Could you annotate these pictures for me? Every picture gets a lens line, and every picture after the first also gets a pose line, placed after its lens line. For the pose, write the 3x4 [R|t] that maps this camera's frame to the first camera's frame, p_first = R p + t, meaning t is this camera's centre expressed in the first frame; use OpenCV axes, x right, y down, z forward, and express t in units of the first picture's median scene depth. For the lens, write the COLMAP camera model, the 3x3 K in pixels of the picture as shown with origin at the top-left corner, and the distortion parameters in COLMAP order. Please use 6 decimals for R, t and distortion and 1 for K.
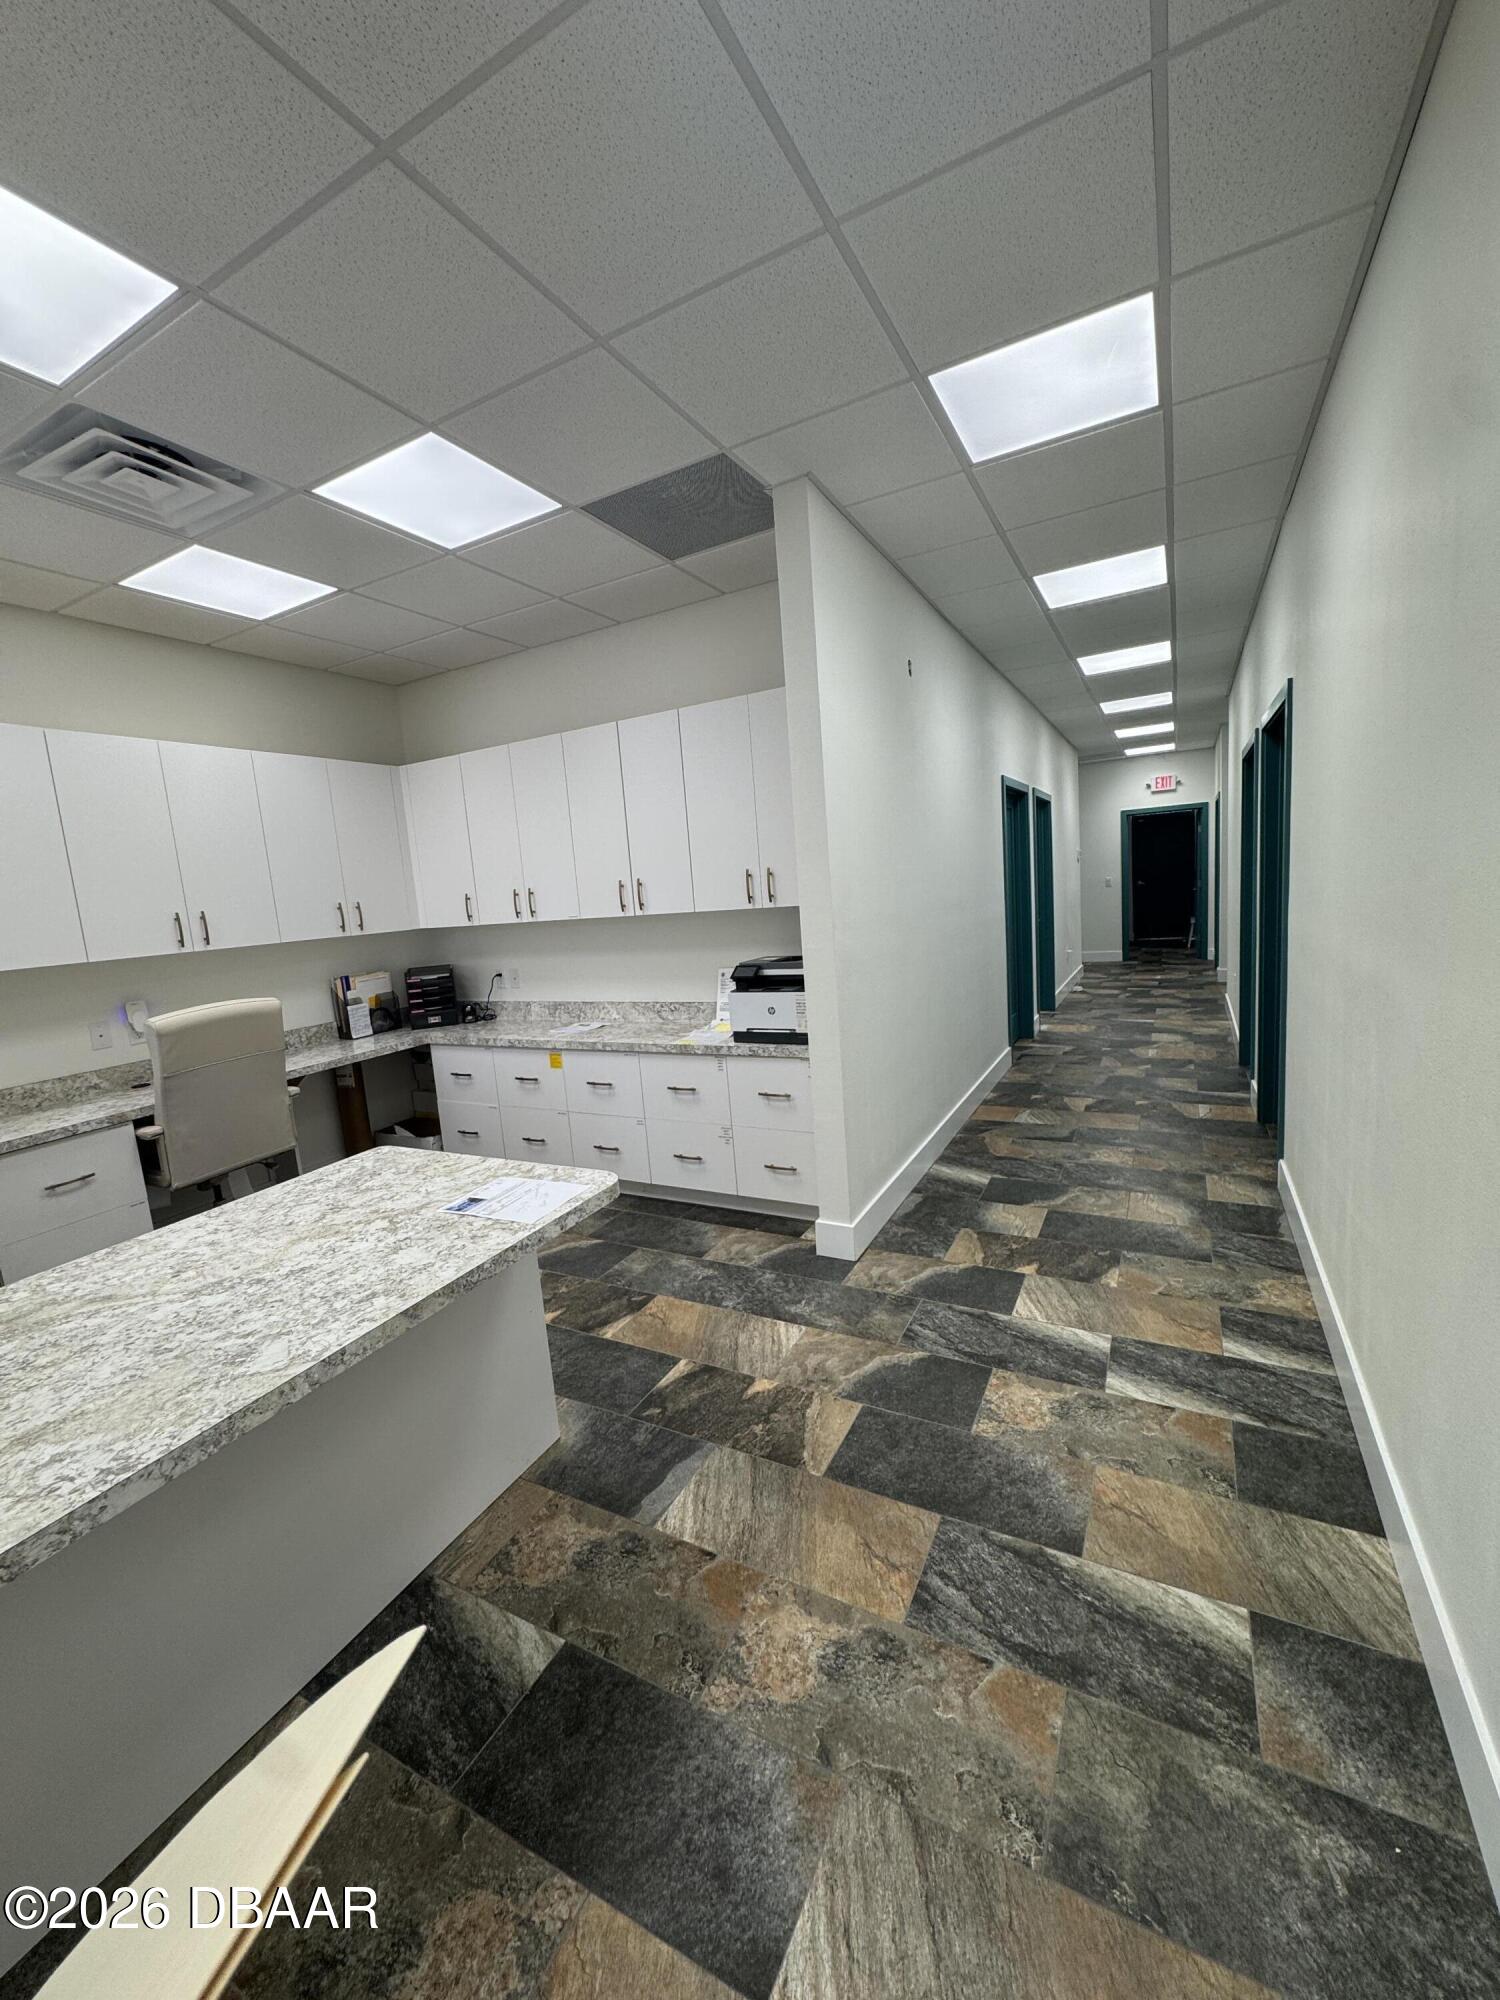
lens RADIAL K [[794.9, 0, 752.5], [0, 794.9, 997.7], [0, 0, 1]] dist [-0.000639, -0.000176]
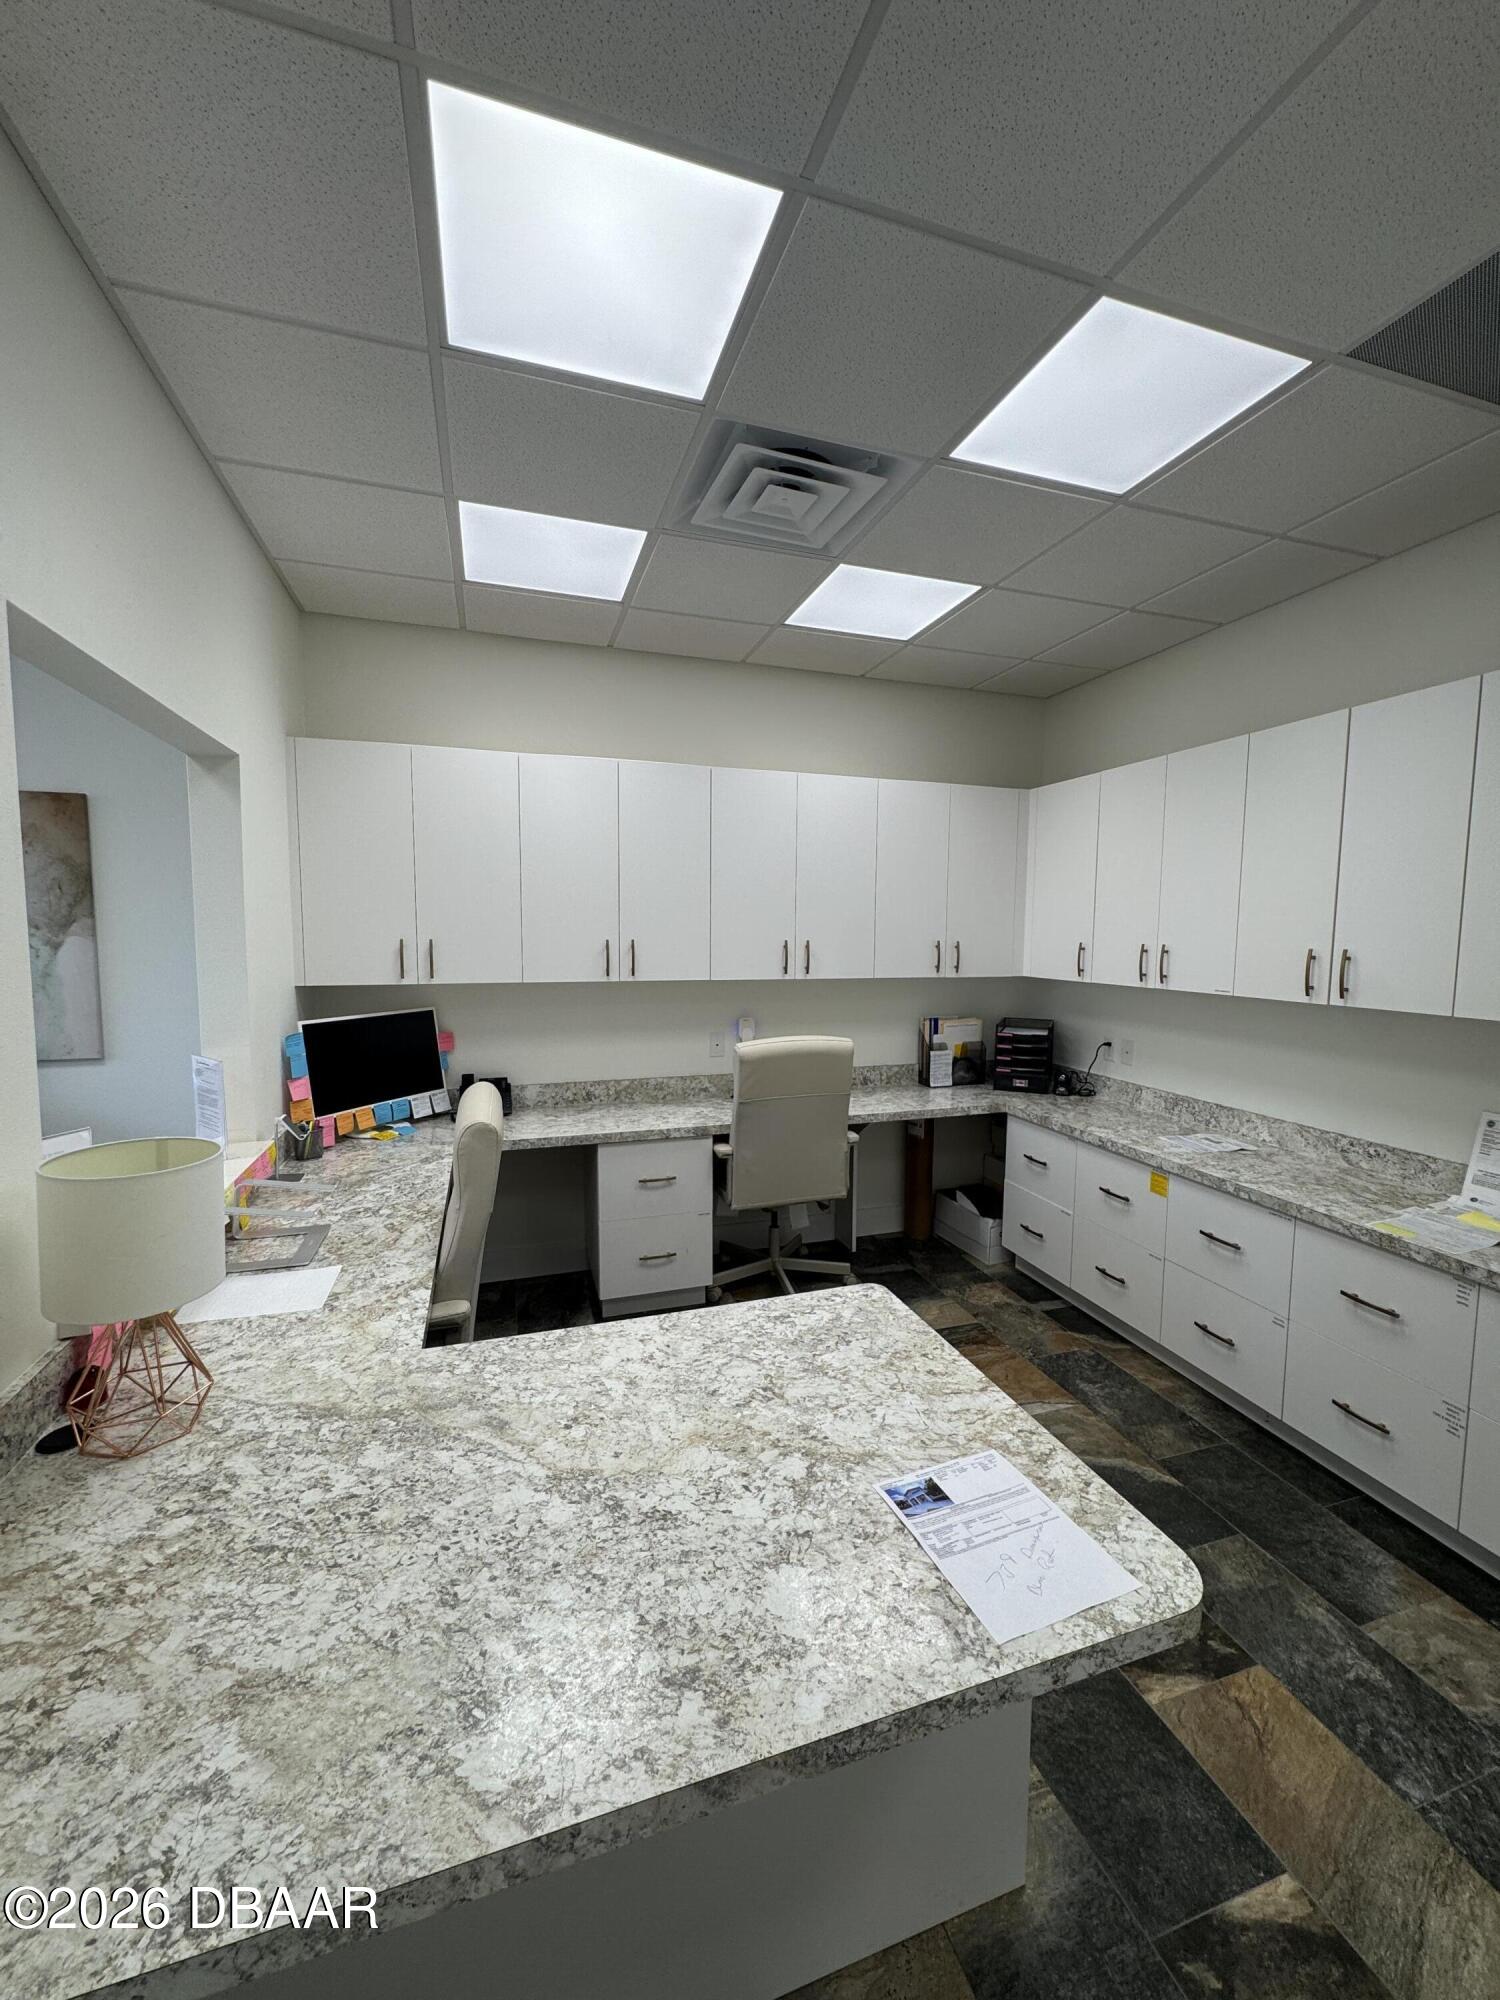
lens RADIAL K [[794.9, 0, 752.5], [0, 794.9, 997.7], [0, 0, 1]] dist [-0.000639, -0.000176]
pose [[0.715991, 0.141645, -0.683589, -0.044692], [-0.160345, 0.986388, 0.036442, -0.061232], [0.679446, 0.083518, 0.728957, 0.221086]]
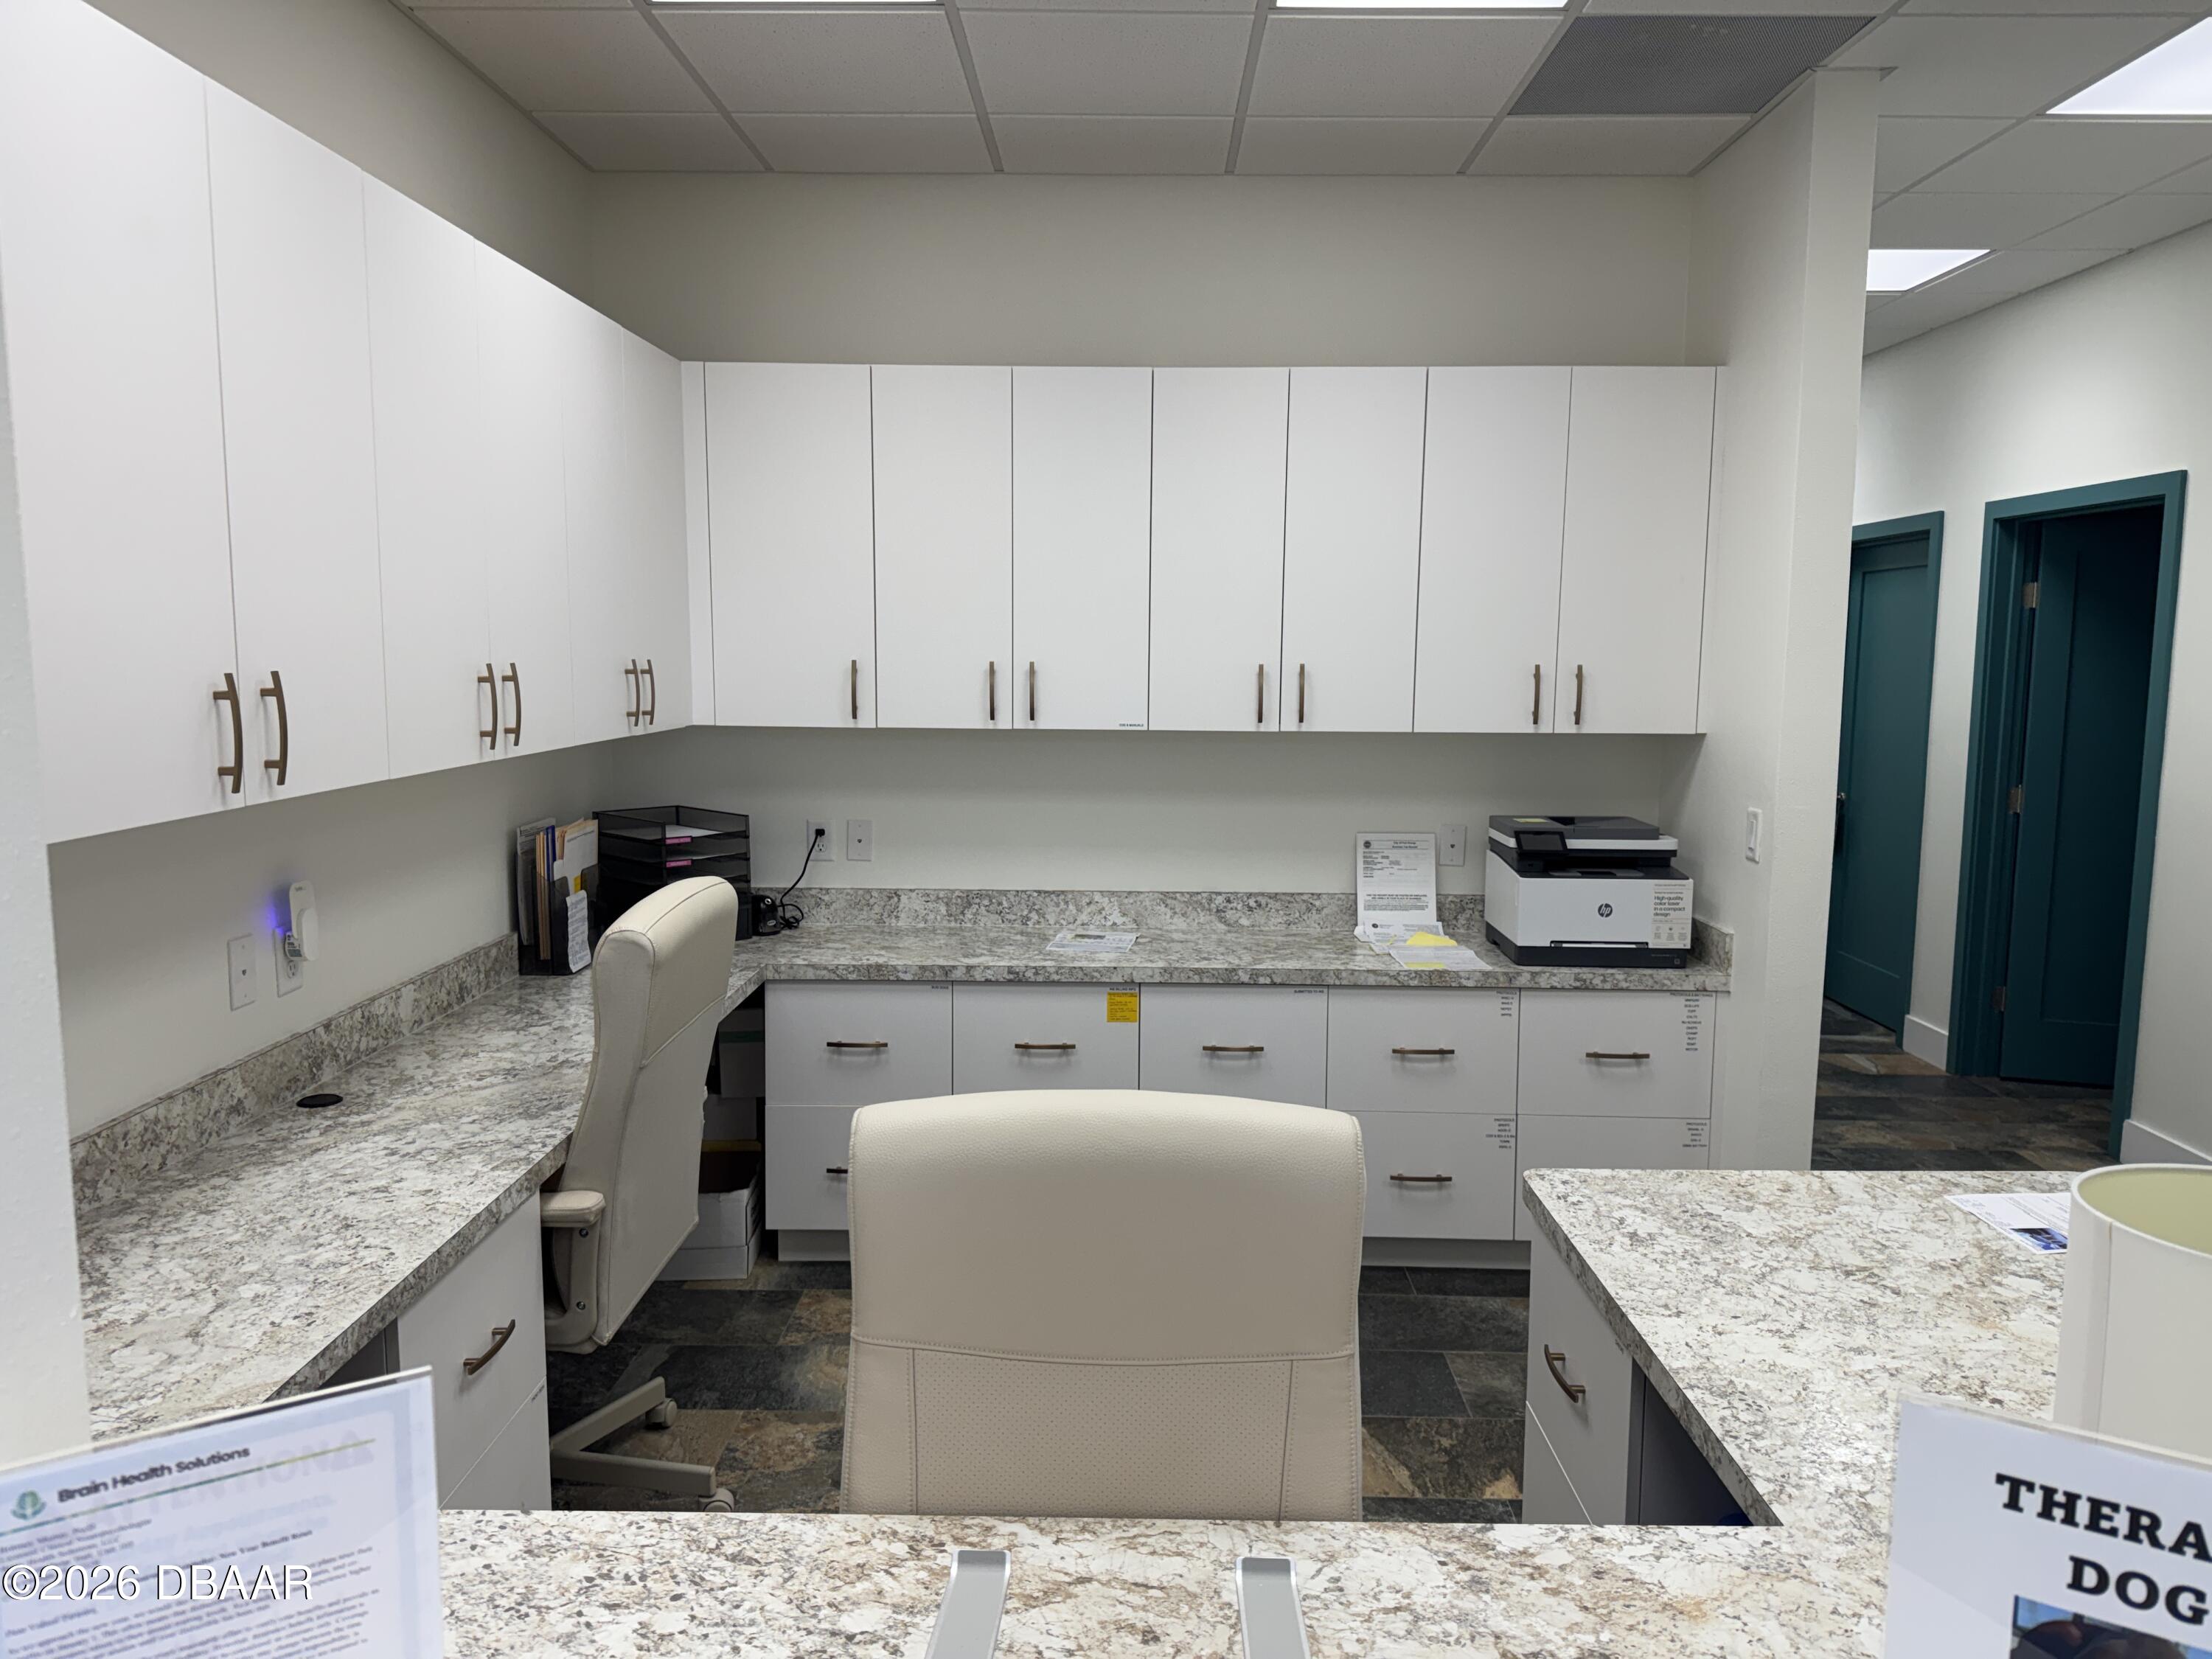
lens RADIAL K [[1540.7, 0, 1123.5], [0, 1540.7, 816.9], [0, 0, 1]] dist [0.093210, -0.136800]
pose [[0.885075, 0.032420, 0.464319, -0.768648], [-0.011262, 0.998771, -0.048271, 0.006344], [-0.465313, 0.037494, 0.884352, 0.143811]]
